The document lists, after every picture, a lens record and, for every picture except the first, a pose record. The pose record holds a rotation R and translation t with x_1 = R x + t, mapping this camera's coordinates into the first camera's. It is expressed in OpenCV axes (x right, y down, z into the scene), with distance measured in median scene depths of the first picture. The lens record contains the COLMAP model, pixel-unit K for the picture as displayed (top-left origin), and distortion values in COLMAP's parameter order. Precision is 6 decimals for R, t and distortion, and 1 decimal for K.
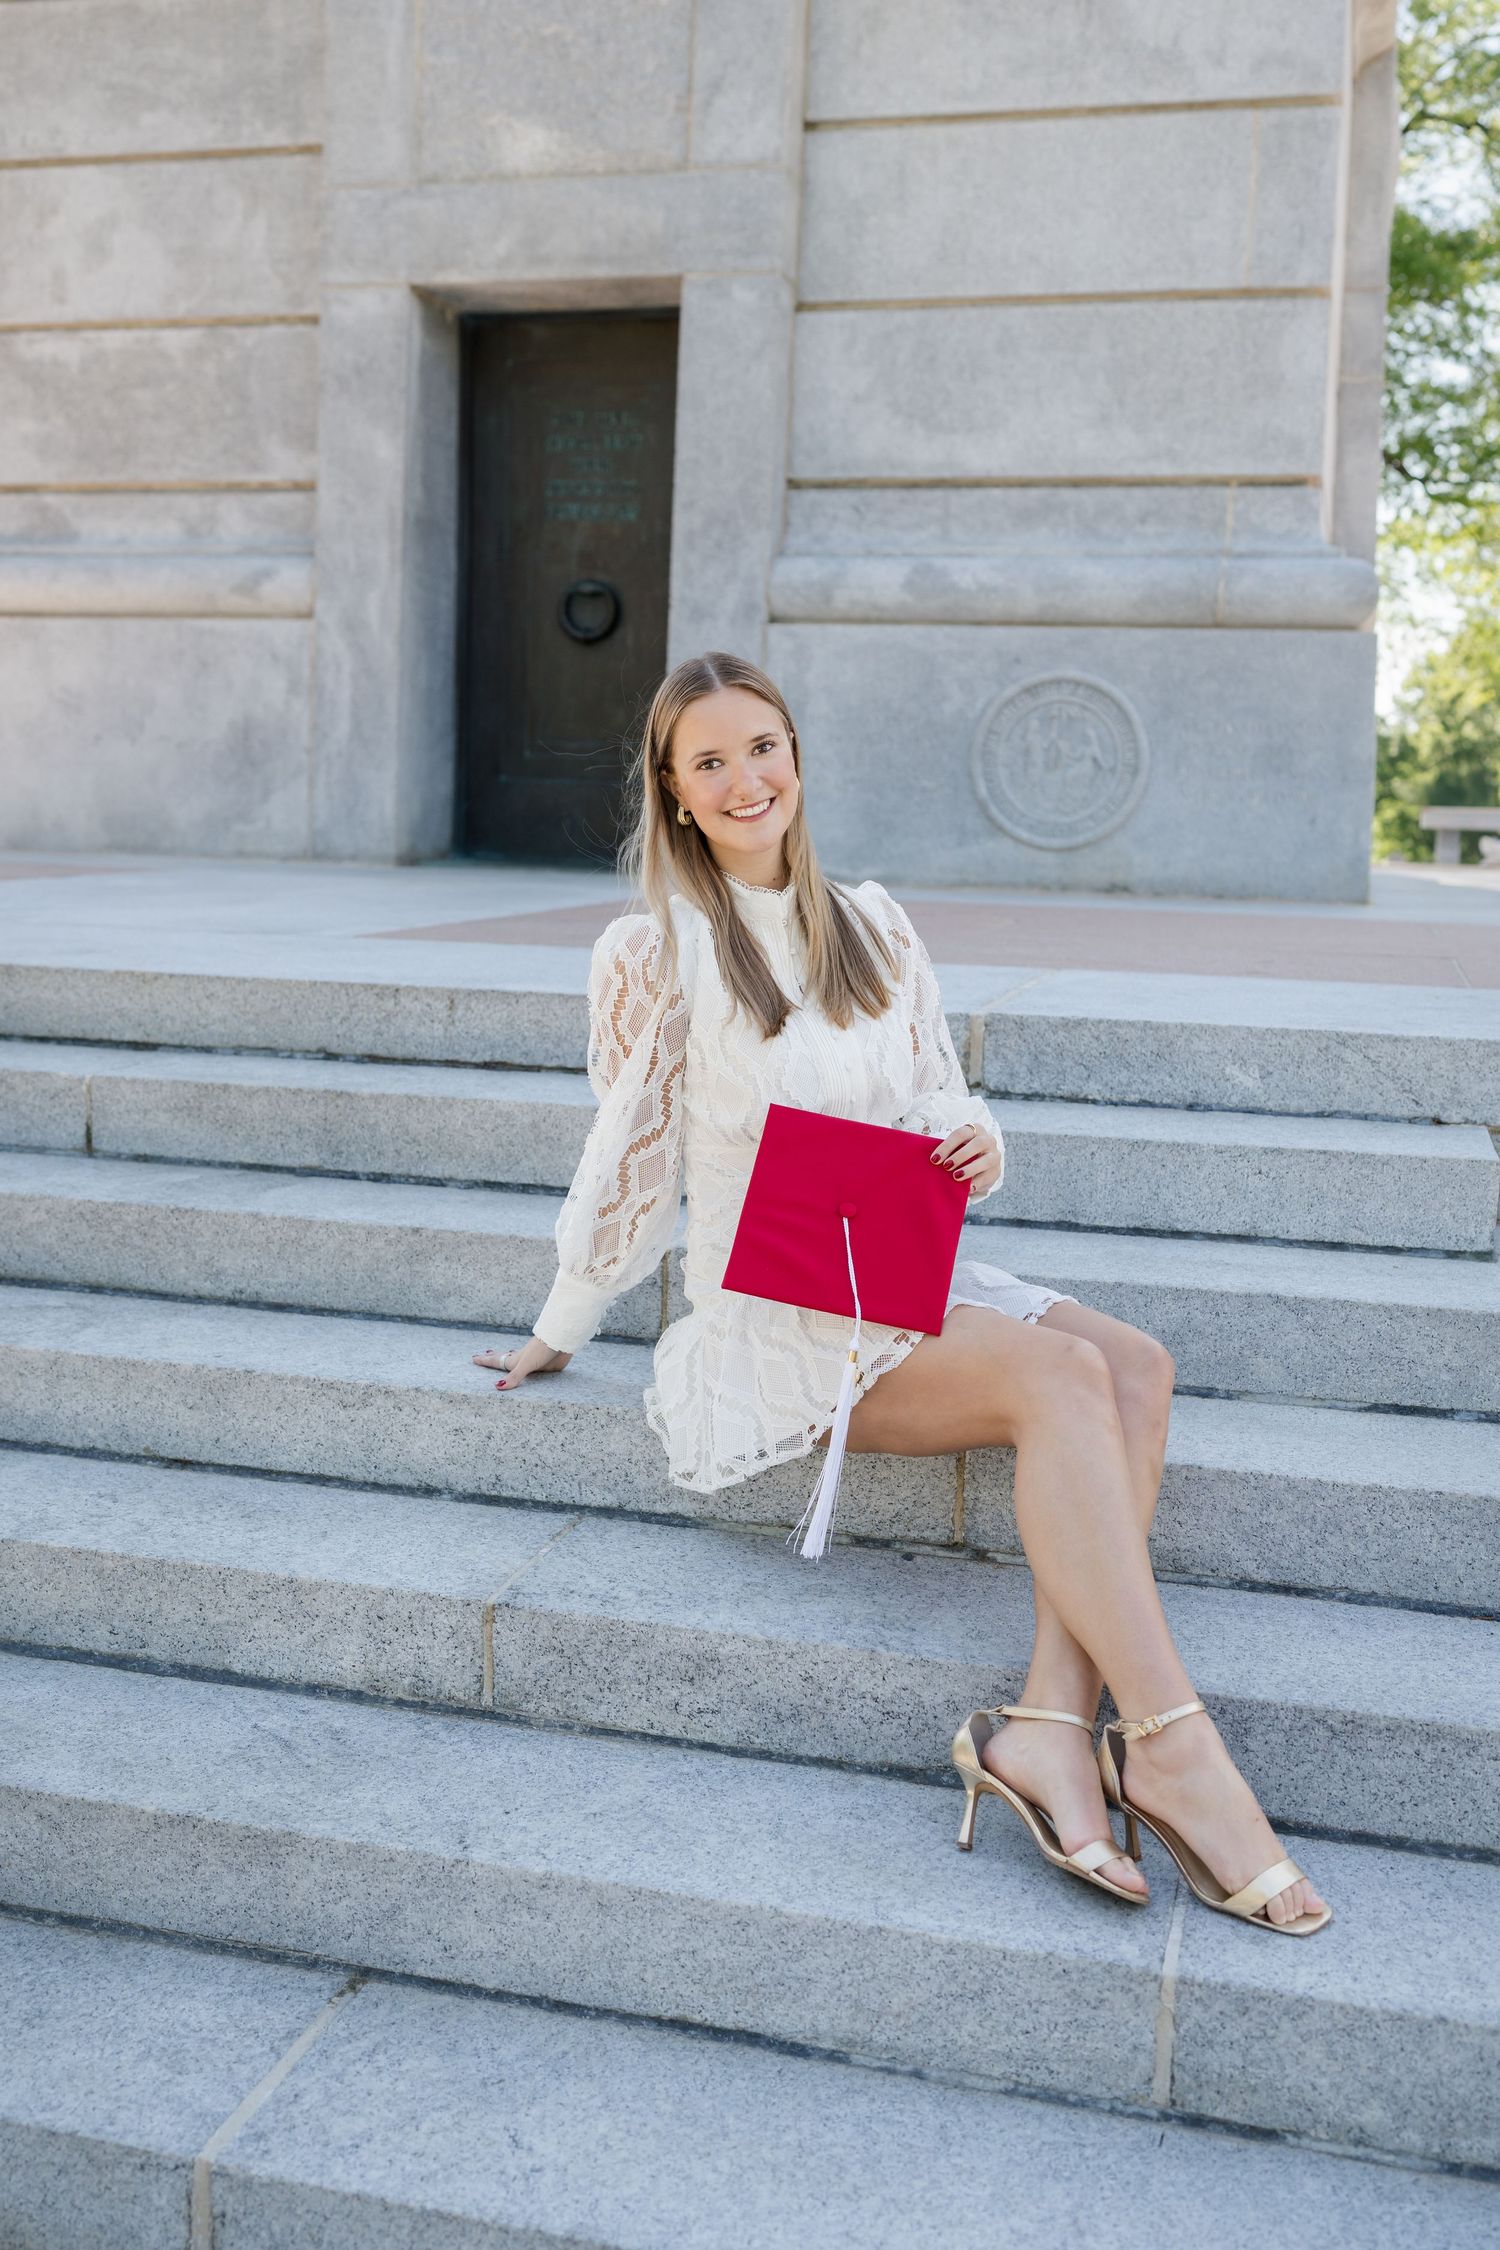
lens RADIAL K [[1995.0, 0, 694.4], [0, 1995.0, 1051.8], [0, 0, 1]] dist [0.002378, 0.011431]
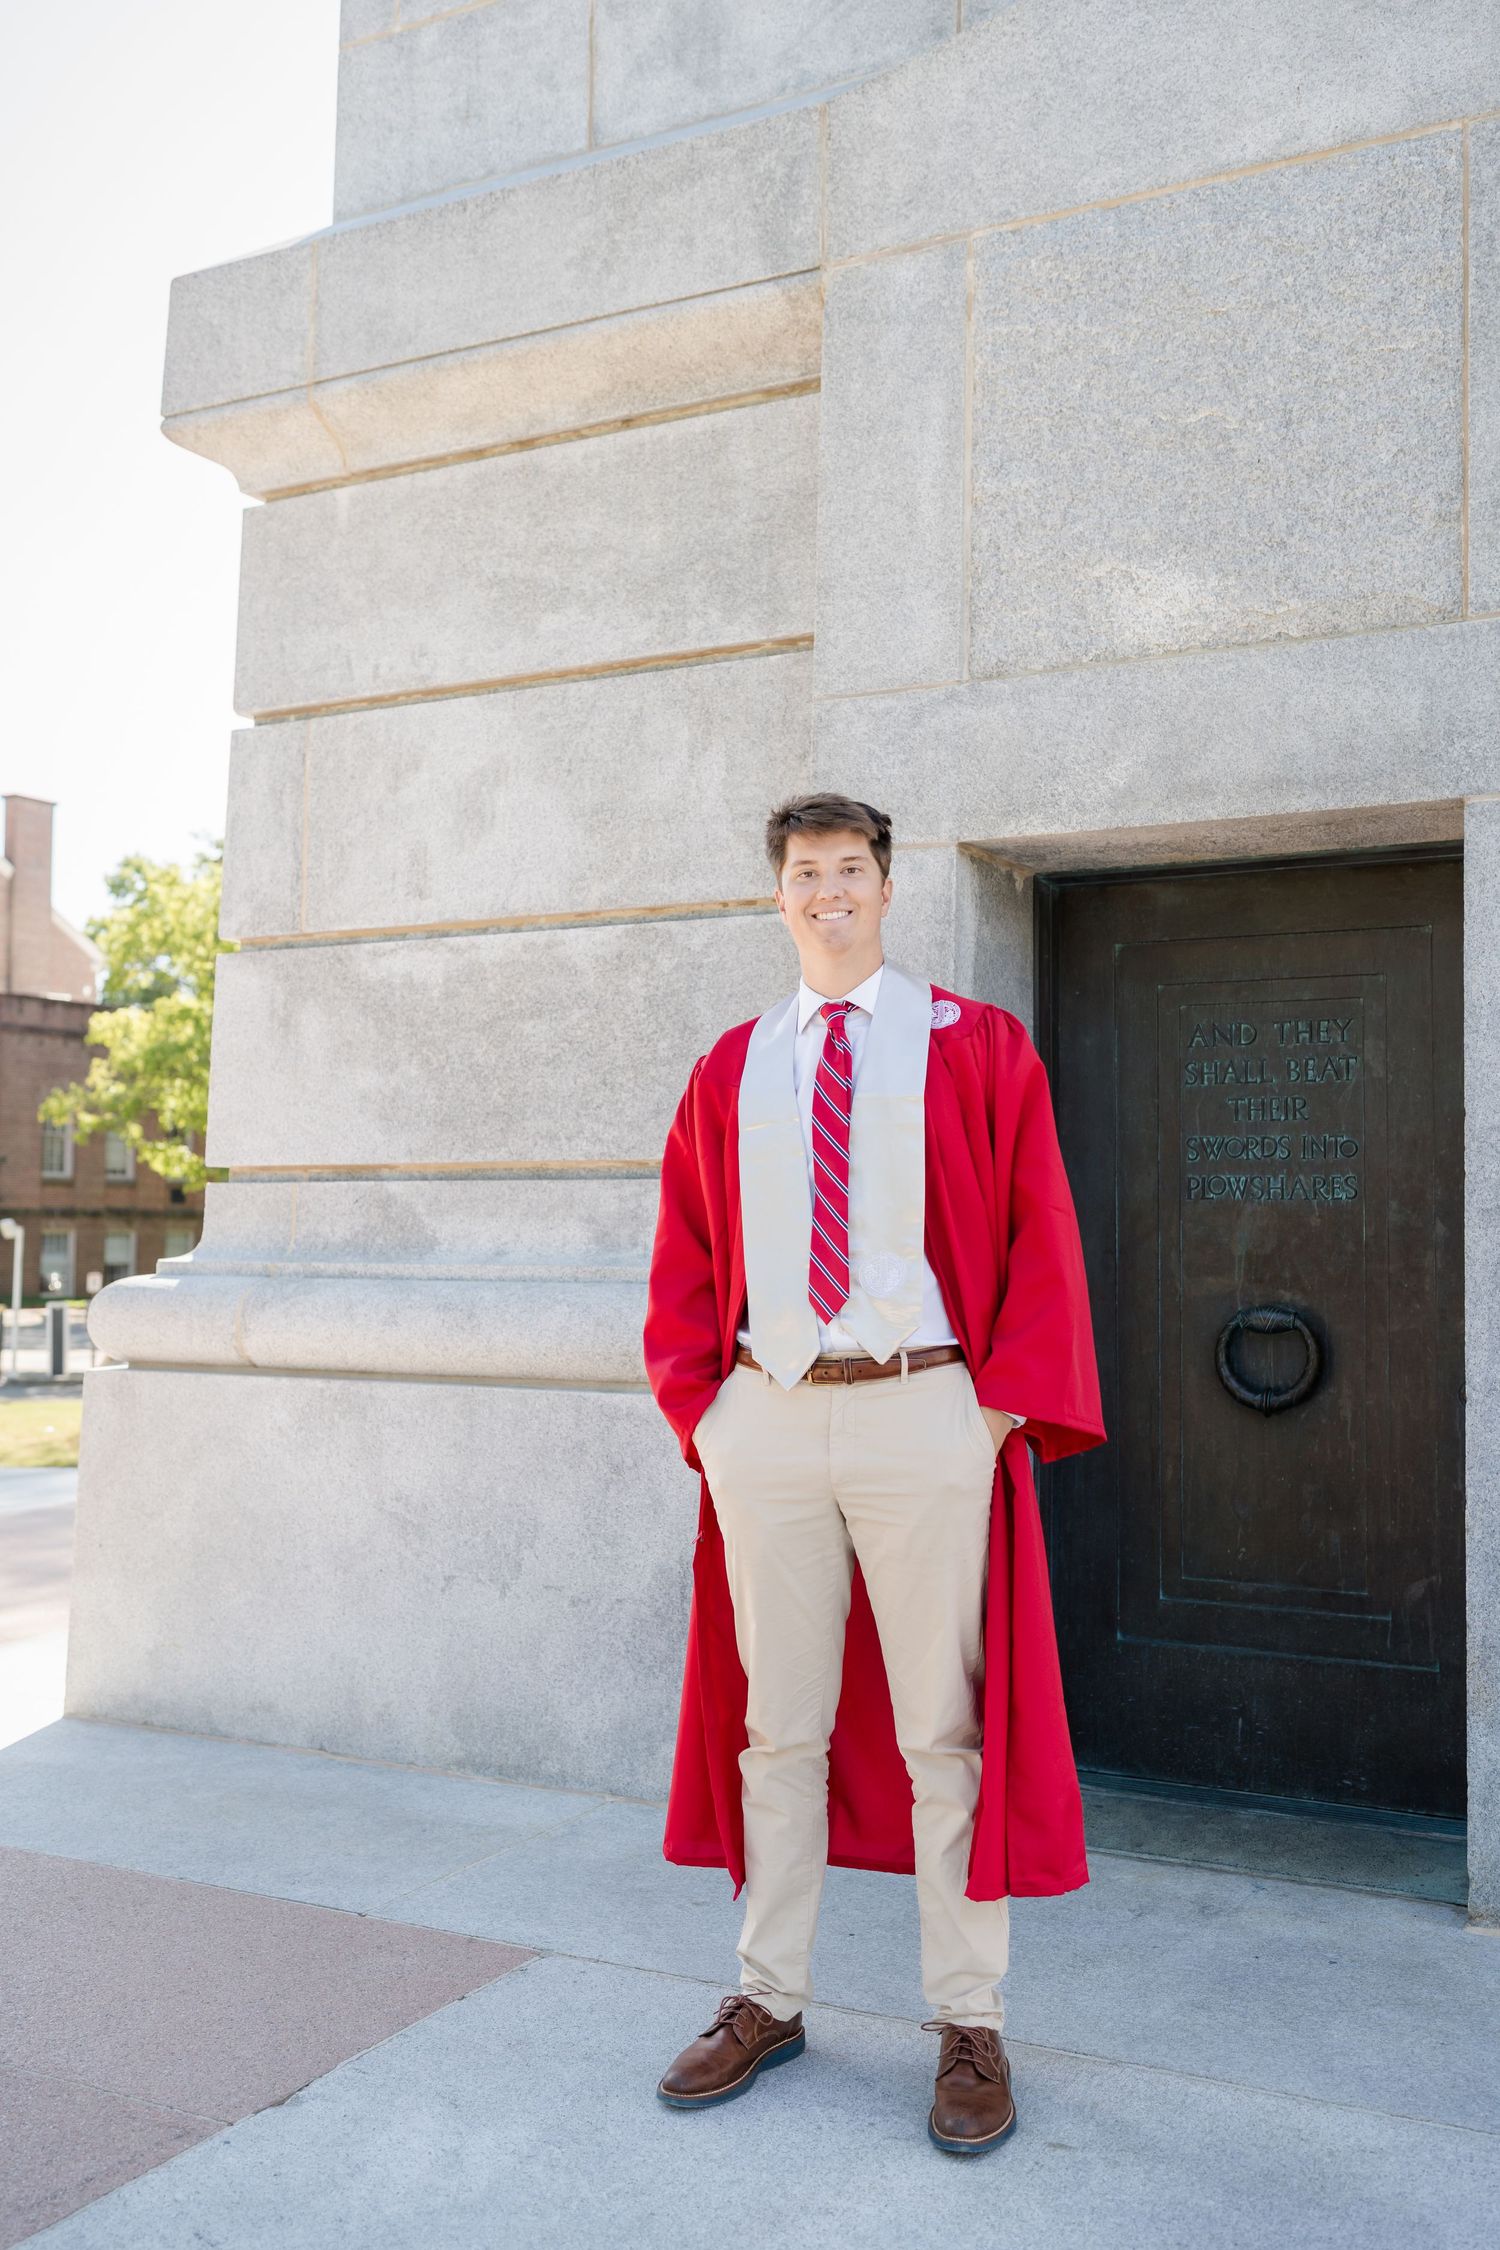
lens RADIAL K [[2098.6, 0, 719.7], [0, 2098.6, 1144.8], [0, 0, 1]] dist [0.005293, 0.009952]
pose [[0.975153, -0.033836, -0.218934, -0.075648], [-0.007509, 0.982650, -0.185315, -0.174339], [0.221406, 0.182355, 0.957980, 0.390670]]
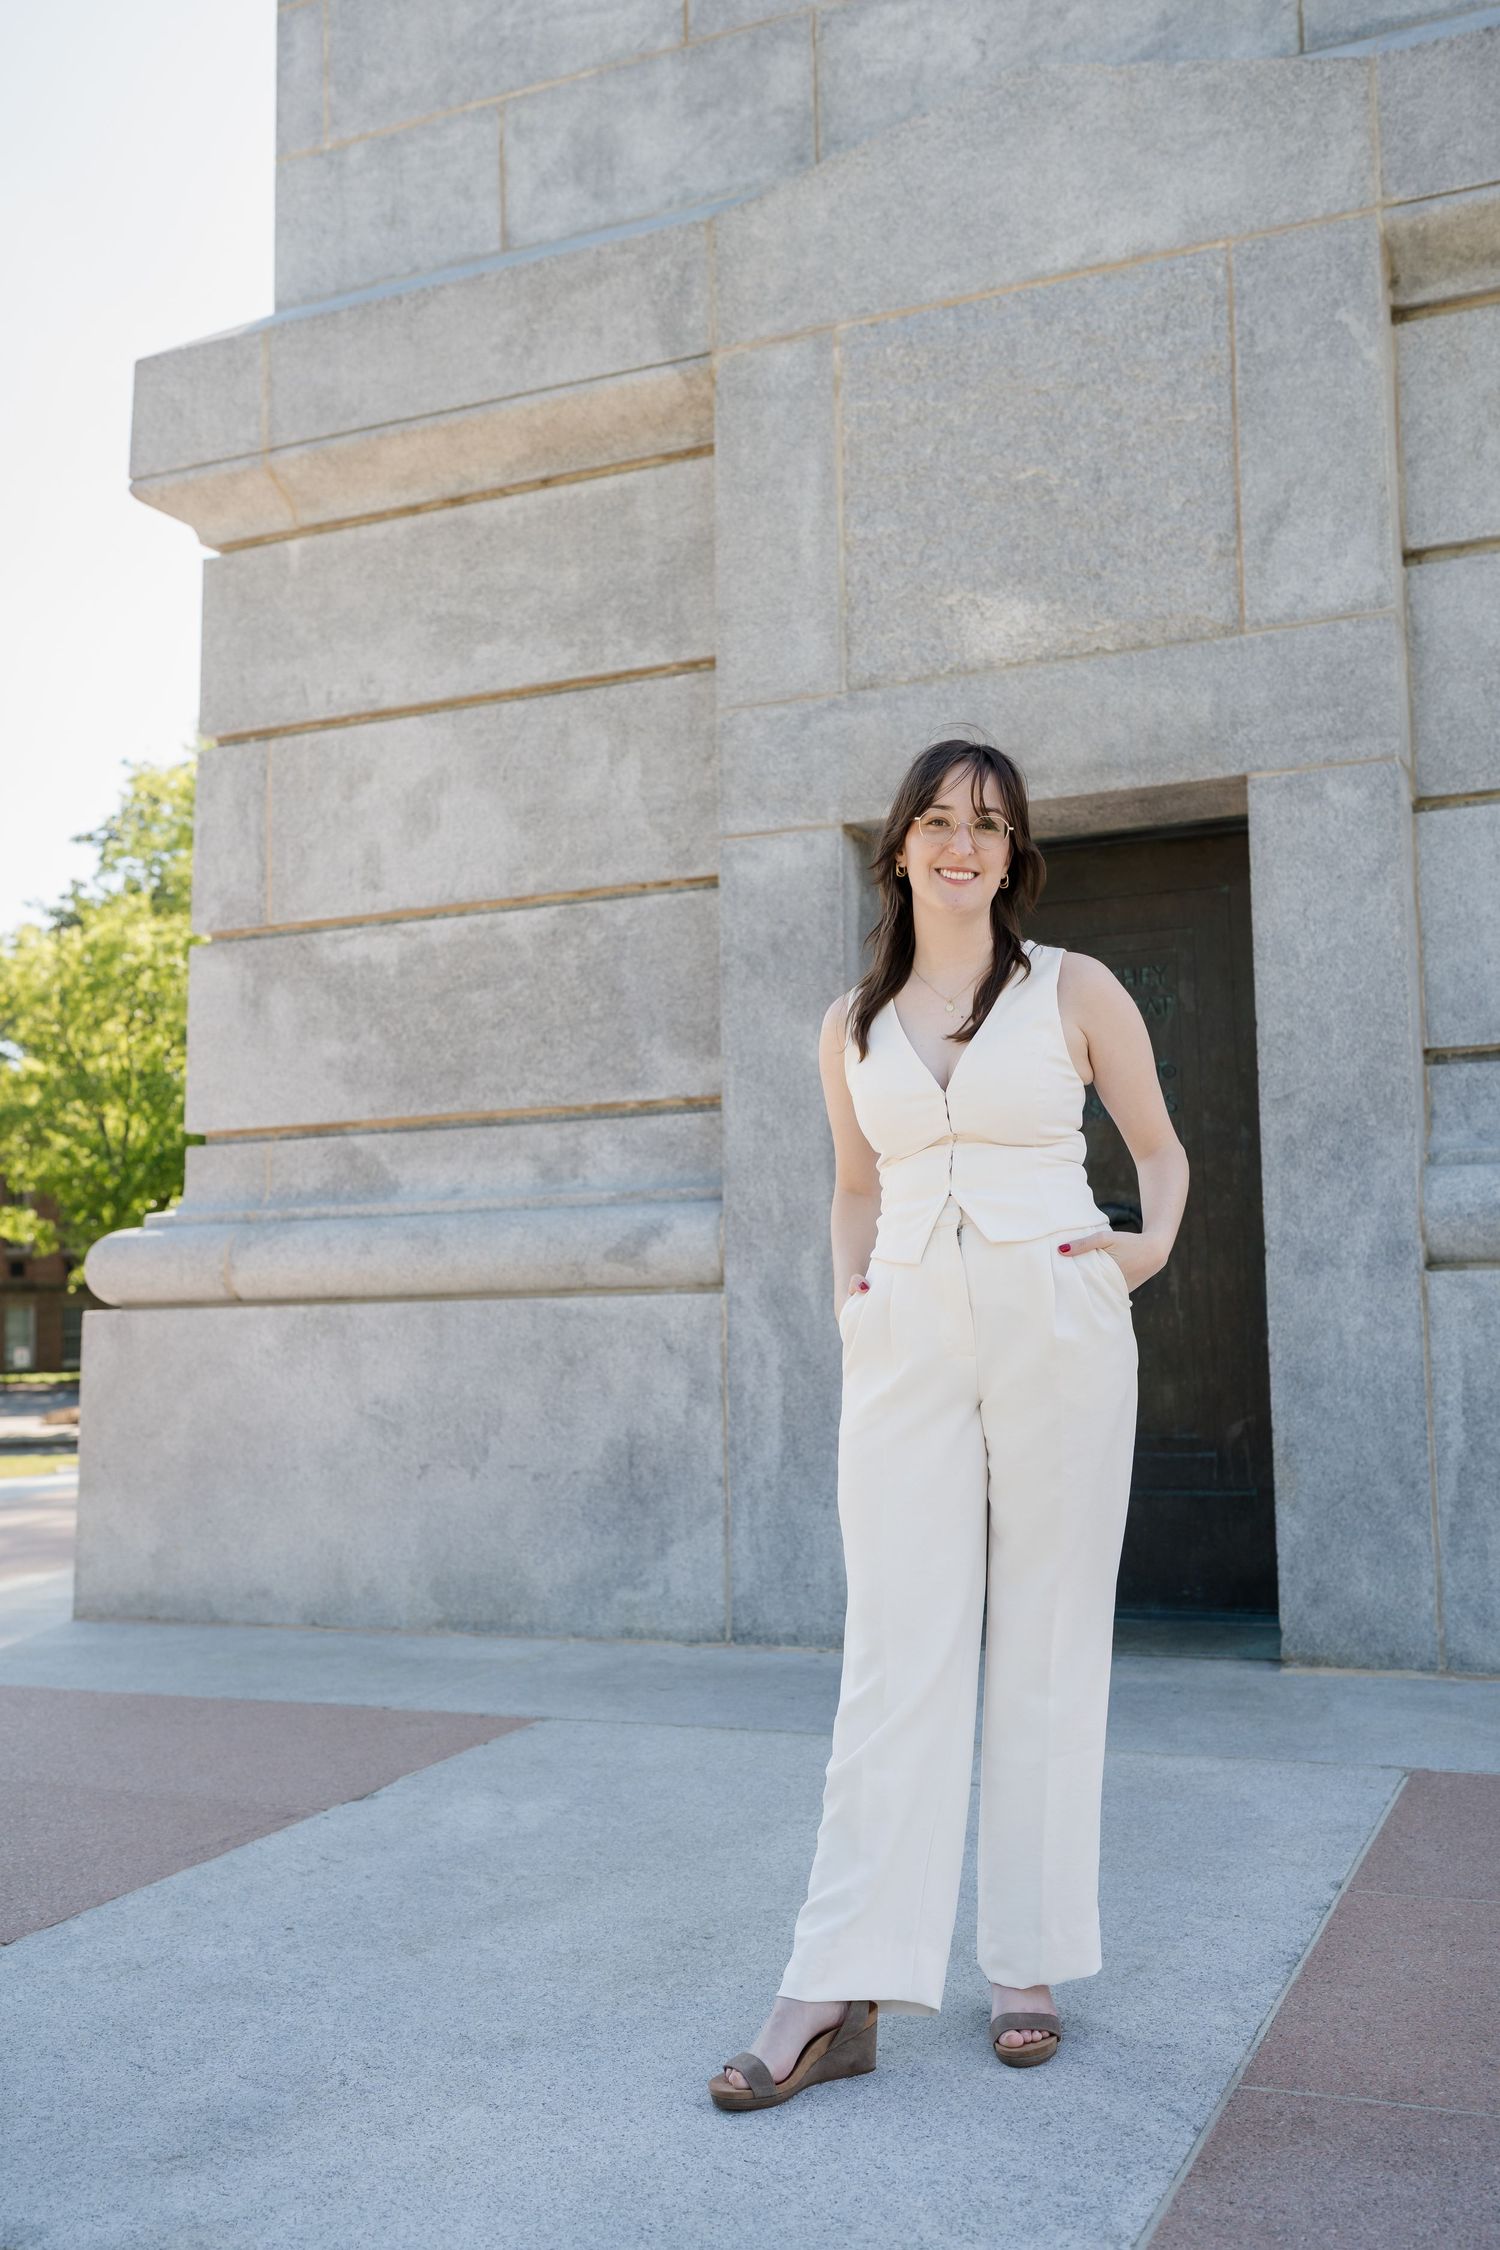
lens RADIAL K [[2098.6, 0, 719.7], [0, 2098.6, 1144.8], [0, 0, 1]] dist [0.005293, 0.009952]
pose [[0.987250, -0.067475, -0.144170, -0.082443], [0.035821, 0.976656, -0.211804, -0.110745], [0.155096, 0.203939, 0.966620, 0.279772]]
